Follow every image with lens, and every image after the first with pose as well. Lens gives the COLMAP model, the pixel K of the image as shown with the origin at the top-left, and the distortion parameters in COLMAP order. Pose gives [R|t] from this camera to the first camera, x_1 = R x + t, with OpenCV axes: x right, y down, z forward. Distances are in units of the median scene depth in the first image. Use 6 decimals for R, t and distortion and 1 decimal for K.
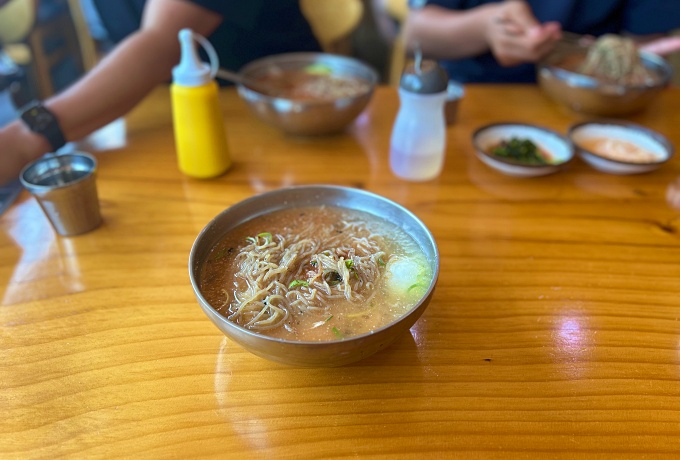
lens RADIAL K [[508.0, 0, 341.8], [0, 508.0, 224.0], [0, 0, 1]] dist [0.074154, 0.006744]
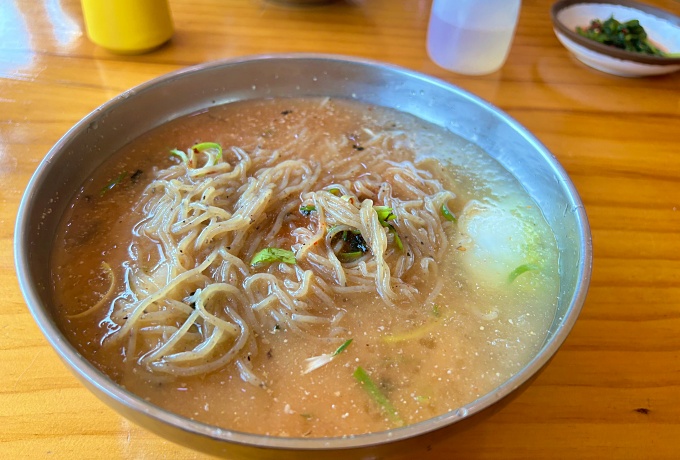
lens RADIAL K [[508.0, 0, 339.8], [0, 508.0, 233.5], [0, 0, 1]] dist [0.074154, 0.006744]
pose [[0.998736, 0.037719, 0.033229, -0.039910], [-0.042480, 0.986732, 0.156703, 0.022113], [-0.026877, -0.157917, 0.987087, 0.521290]]
